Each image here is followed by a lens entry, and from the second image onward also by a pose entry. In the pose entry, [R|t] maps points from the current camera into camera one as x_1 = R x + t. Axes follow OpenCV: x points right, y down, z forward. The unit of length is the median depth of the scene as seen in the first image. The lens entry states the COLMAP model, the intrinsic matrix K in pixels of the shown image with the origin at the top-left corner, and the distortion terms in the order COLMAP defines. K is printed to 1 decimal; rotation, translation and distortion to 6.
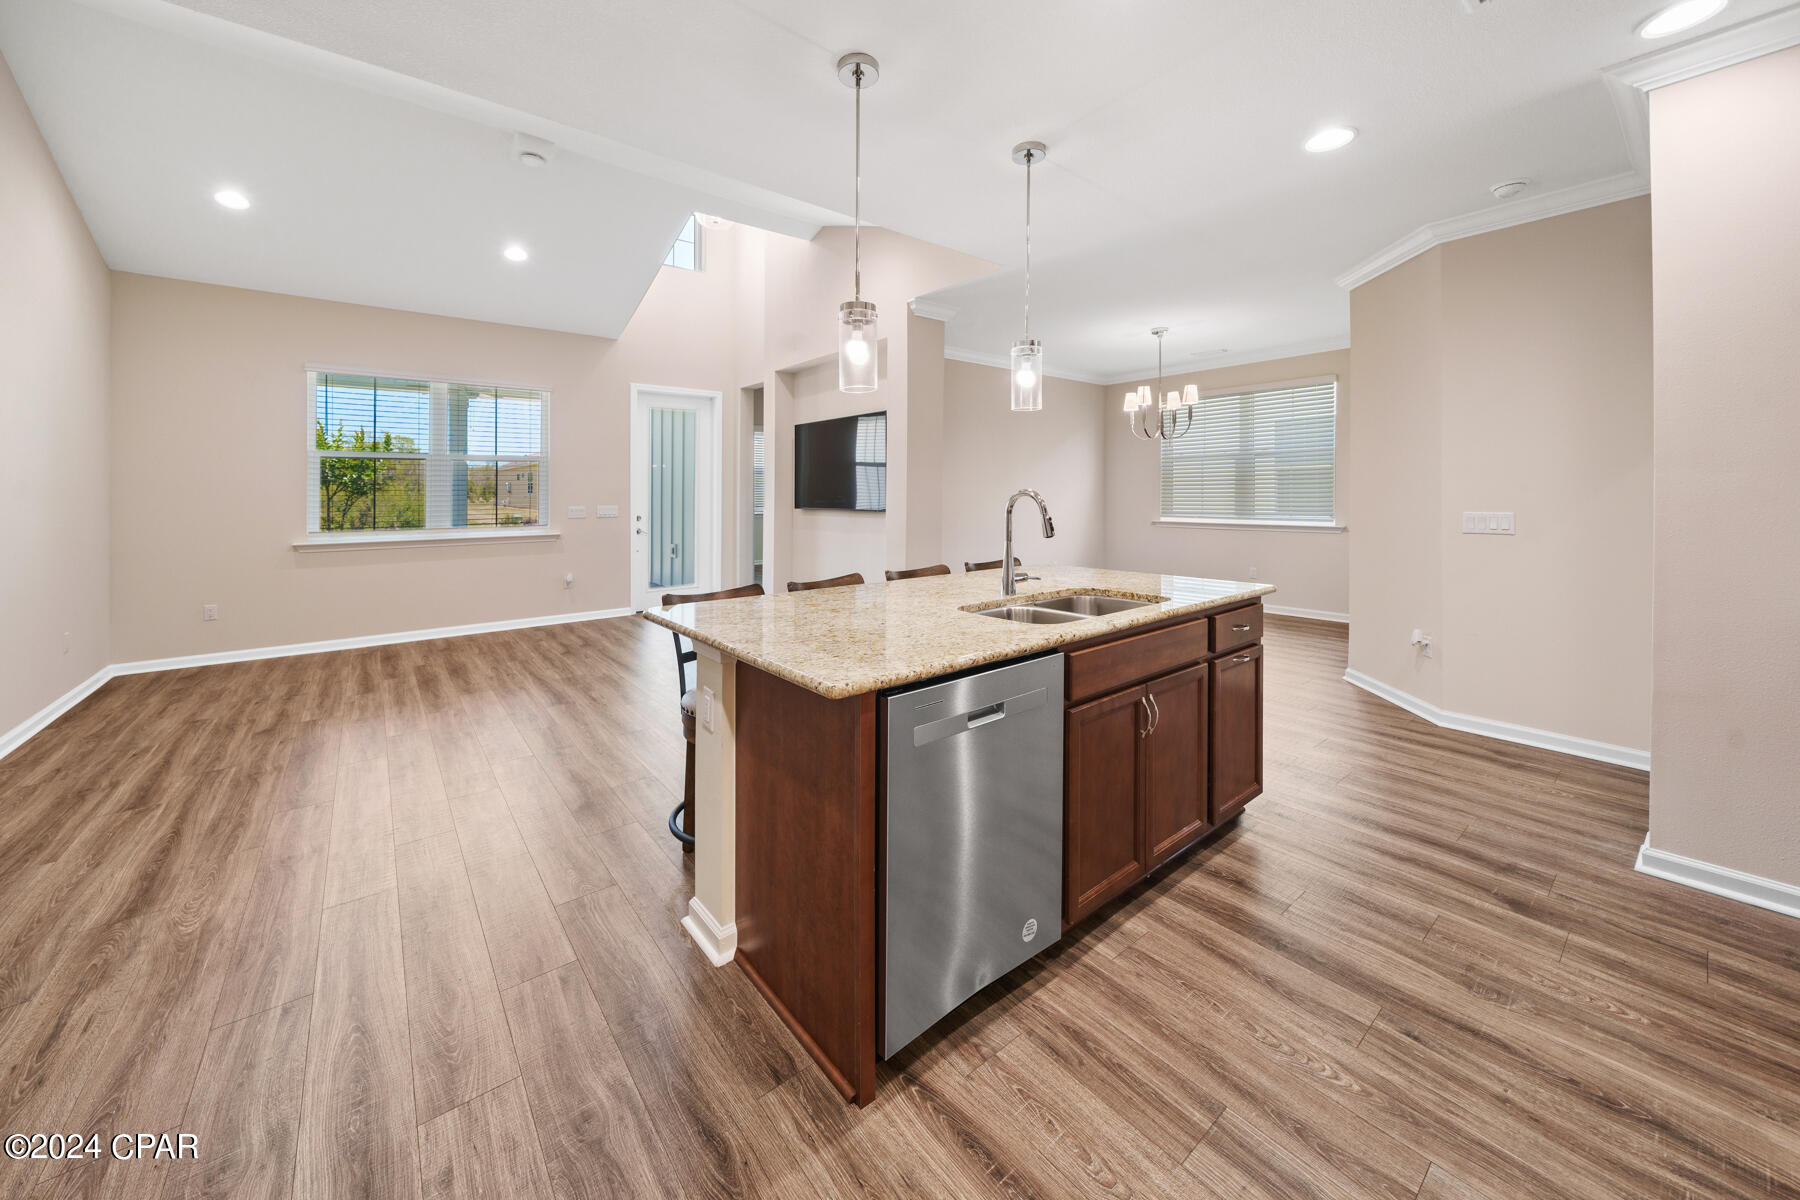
lens RADIAL K [[662.6, 0, 898.9], [0, 662.6, 501.3], [0, 0, 1]] dist [-0.003689, -0.000244]
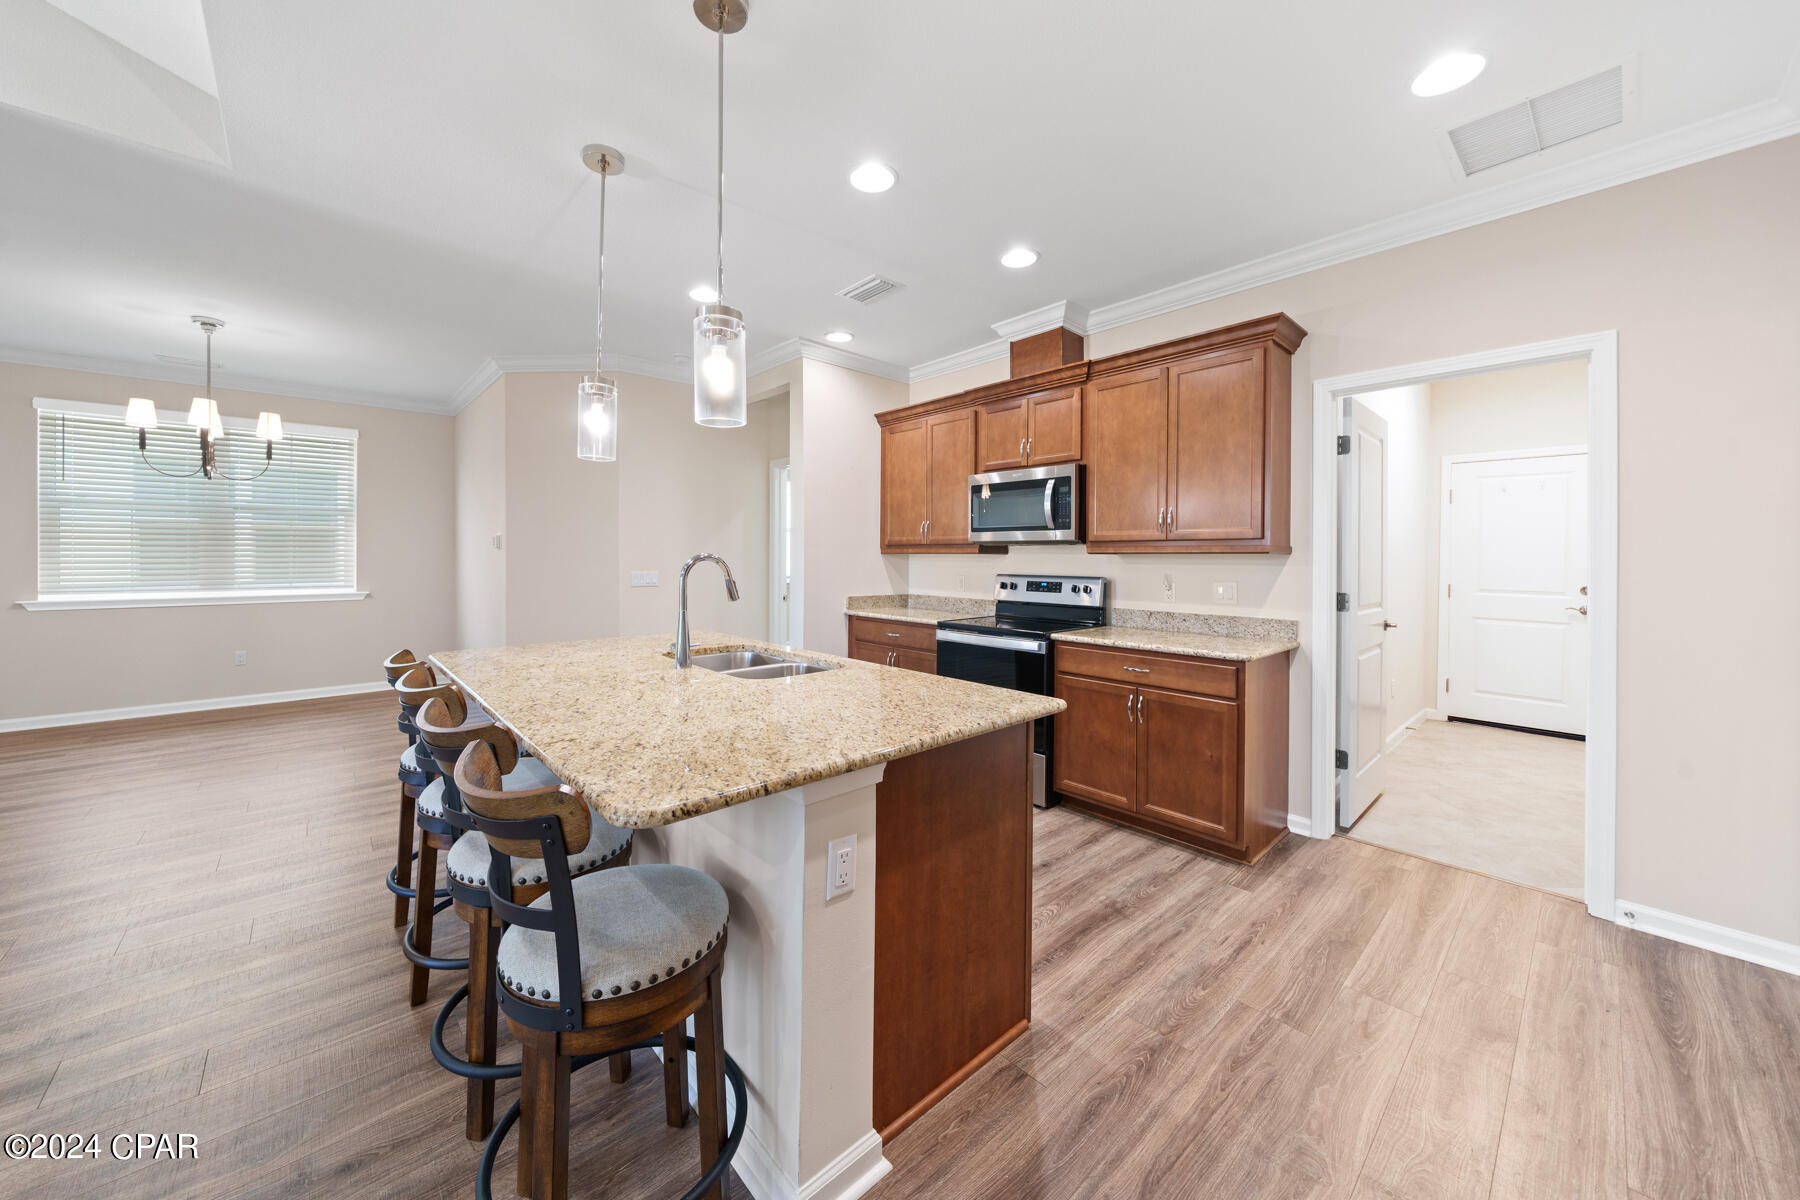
lens RADIAL K [[631.4, 0, 898.3], [0, 631.4, 577.1], [0, 0, 1]] dist [-0.011570, -0.000017]
pose [[-0.056724, -0.028161, 0.997993, -0.772955], [0.009321, 0.999544, 0.028734, -0.007302], [-0.998346, 0.010932, -0.056435, 0.803033]]
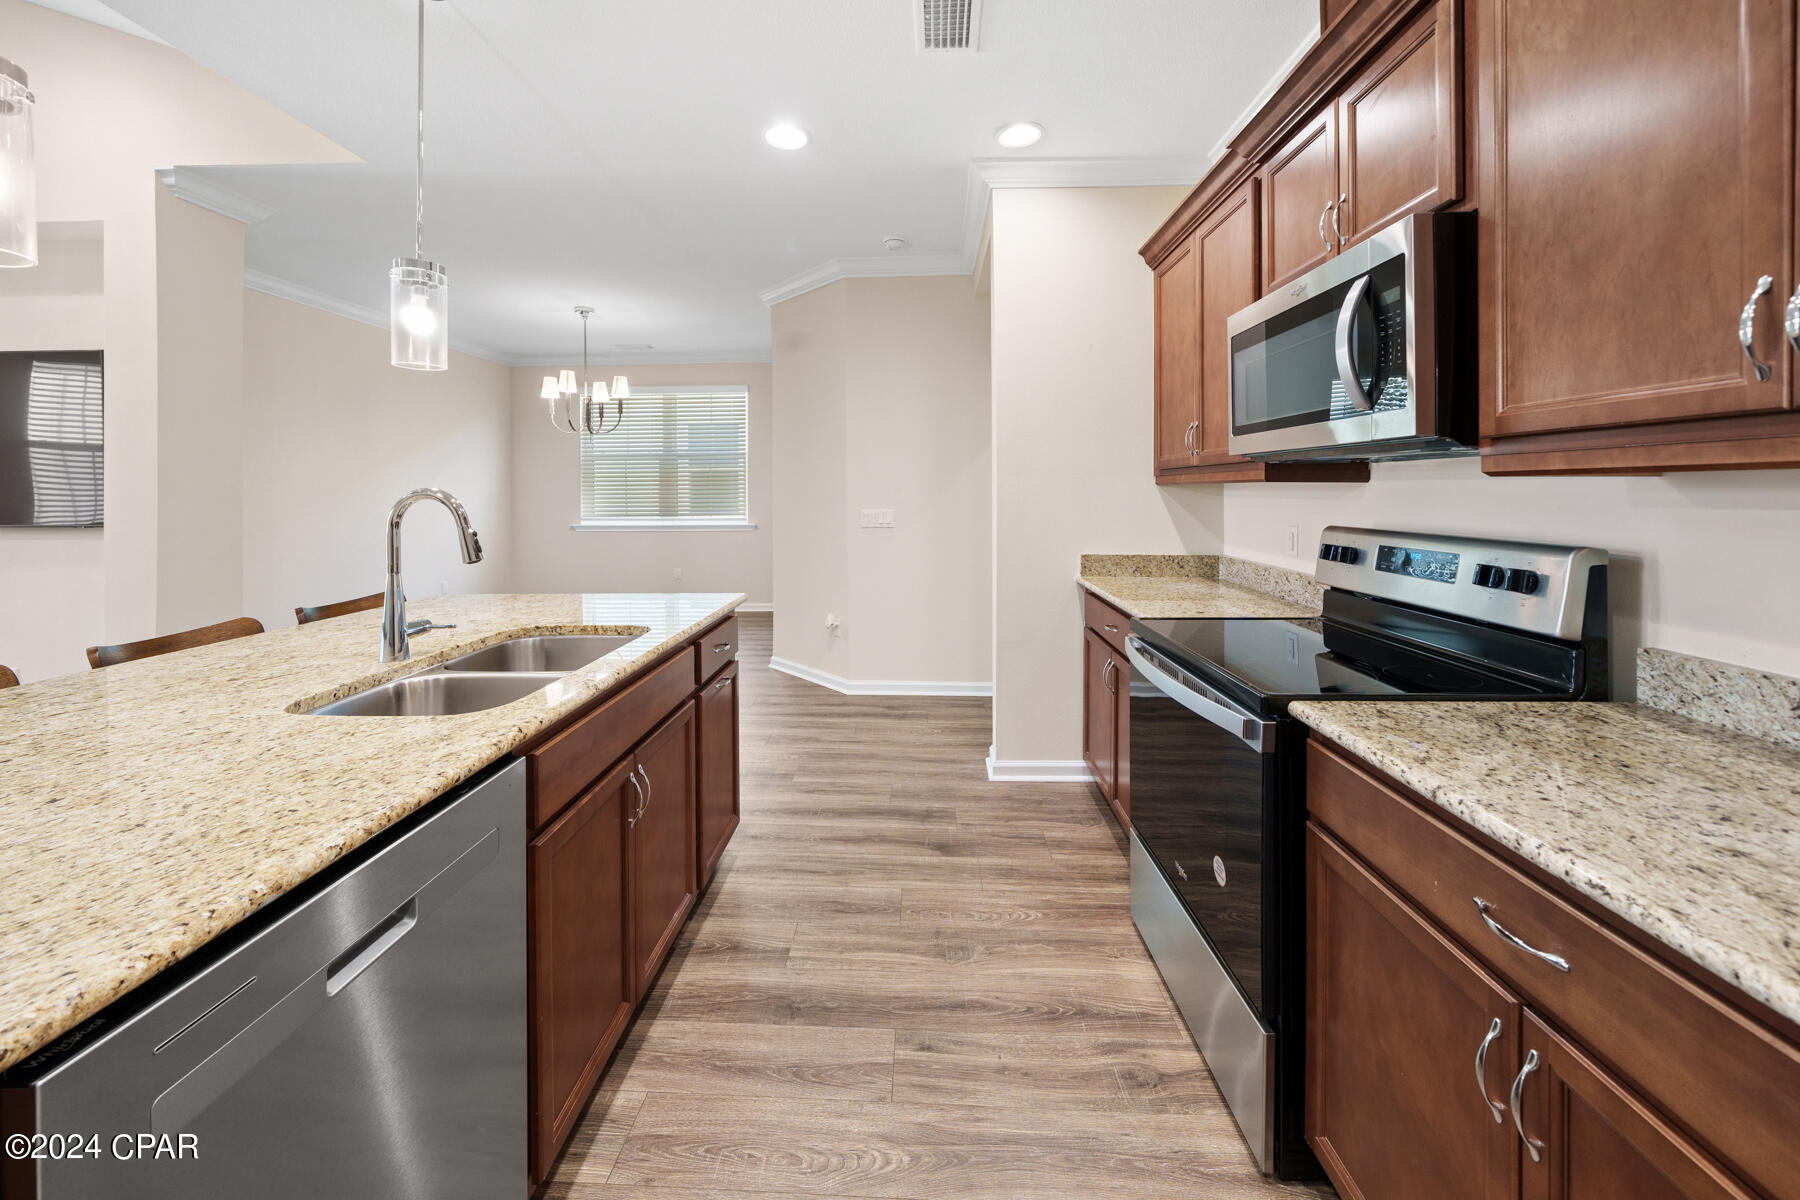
lens RADIAL K [[662.6, 0, 898.9], [0, 662.6, 501.3], [0, 0, 1]] dist [-0.003689, -0.000244]
pose [[0.661854, -0.010255, 0.749563, 0.017627], [0.012291, 0.999920, 0.002828, -0.001931], [-0.749532, 0.007342, 0.661927, 0.259932]]
